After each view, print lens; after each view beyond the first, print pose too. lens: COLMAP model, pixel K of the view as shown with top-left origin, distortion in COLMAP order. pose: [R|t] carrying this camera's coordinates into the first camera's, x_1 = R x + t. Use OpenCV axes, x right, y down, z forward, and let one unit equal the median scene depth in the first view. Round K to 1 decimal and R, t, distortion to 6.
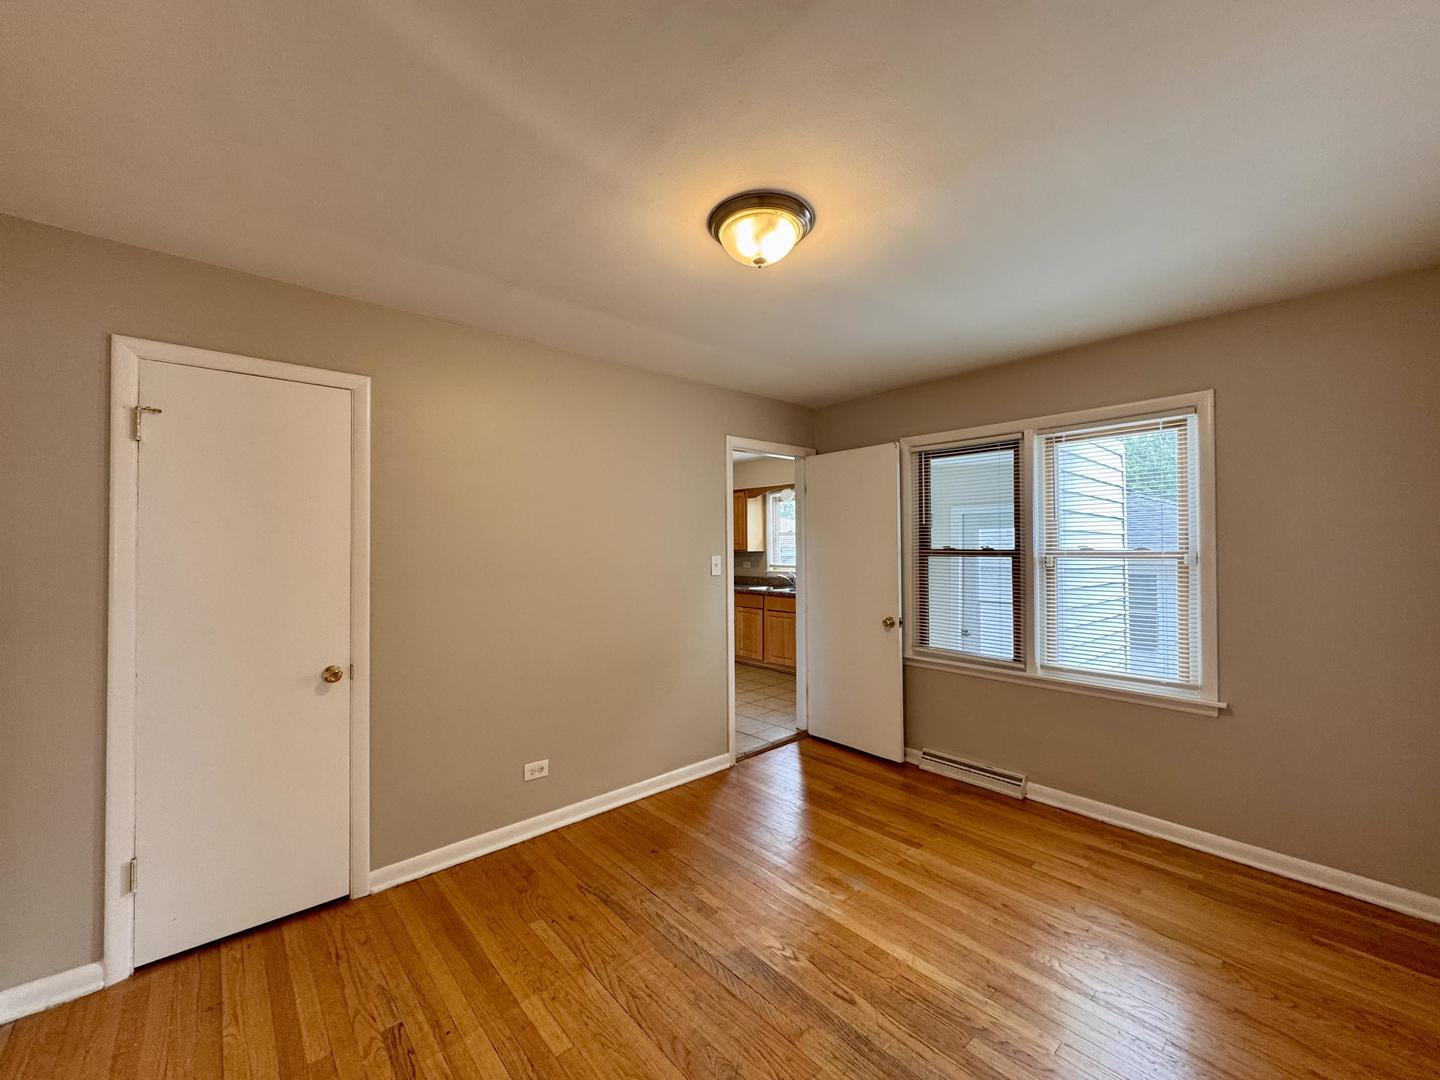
lens RADIAL K [[578.1, 0, 724.6], [0, 578.1, 537.2], [0, 0, 1]] dist [-0.003360, 0.000728]
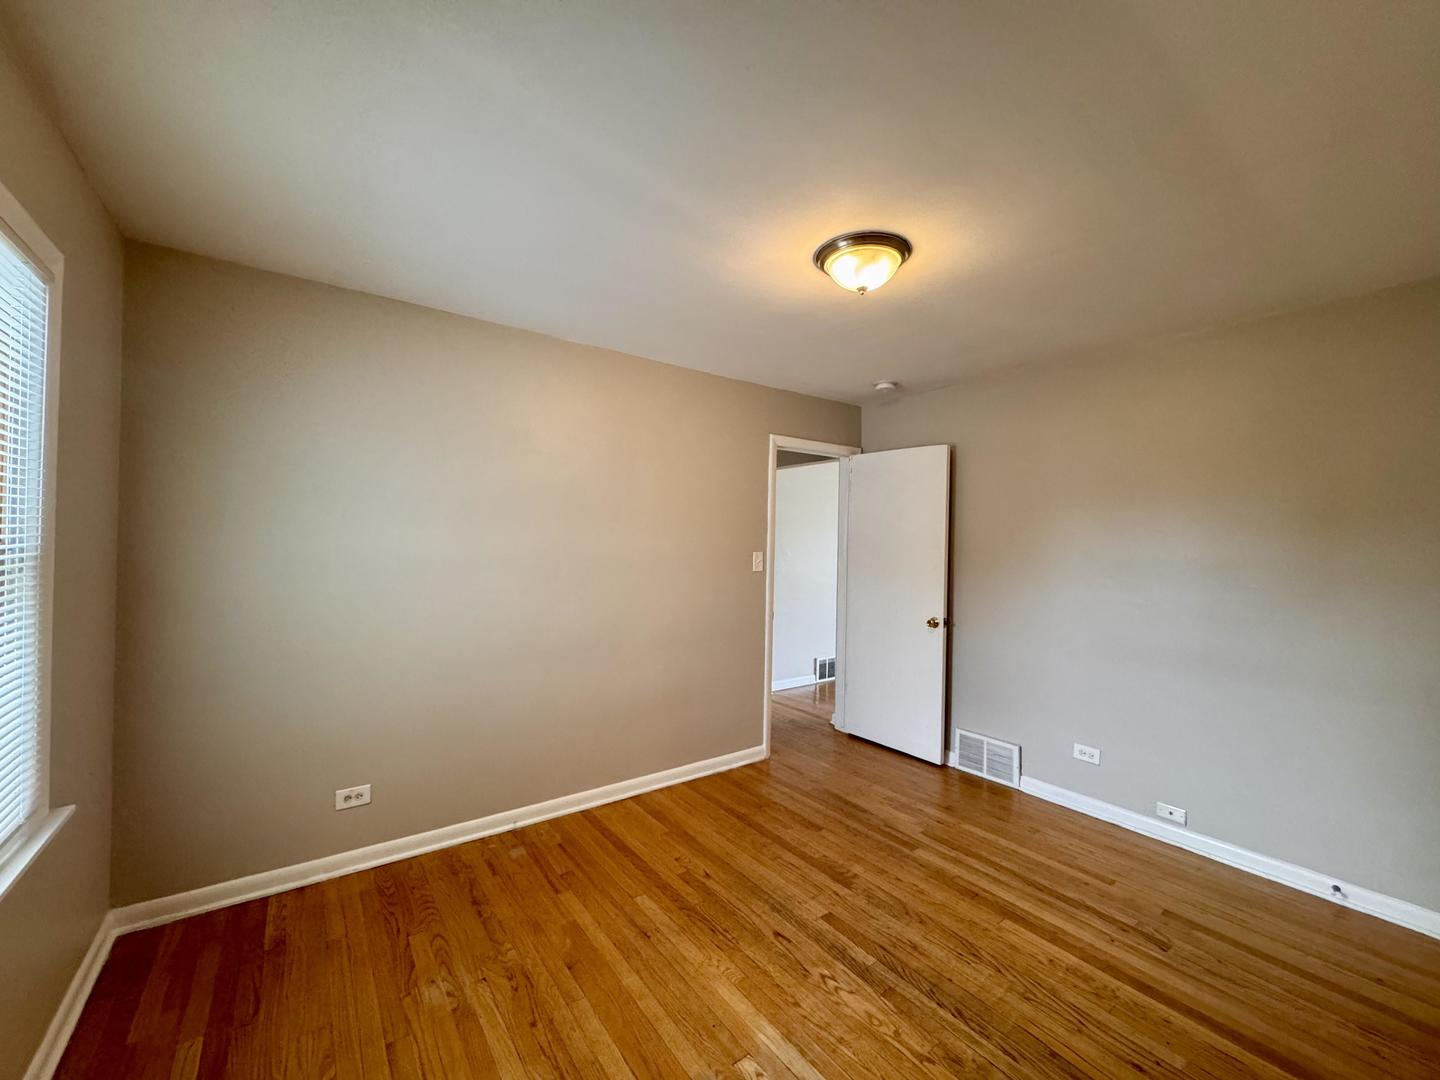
lens RADIAL K [[578.1, 0, 721.9], [0, 578.1, 537.5], [0, 0, 1]] dist [-0.003360, 0.000728]
pose [[-0.995211, -0.011637, 0.097055, 0.210764], [-0.013027, 0.999821, -0.013696, 0.023390], [-0.096879, -0.014895, -0.995185, 2.024070]]
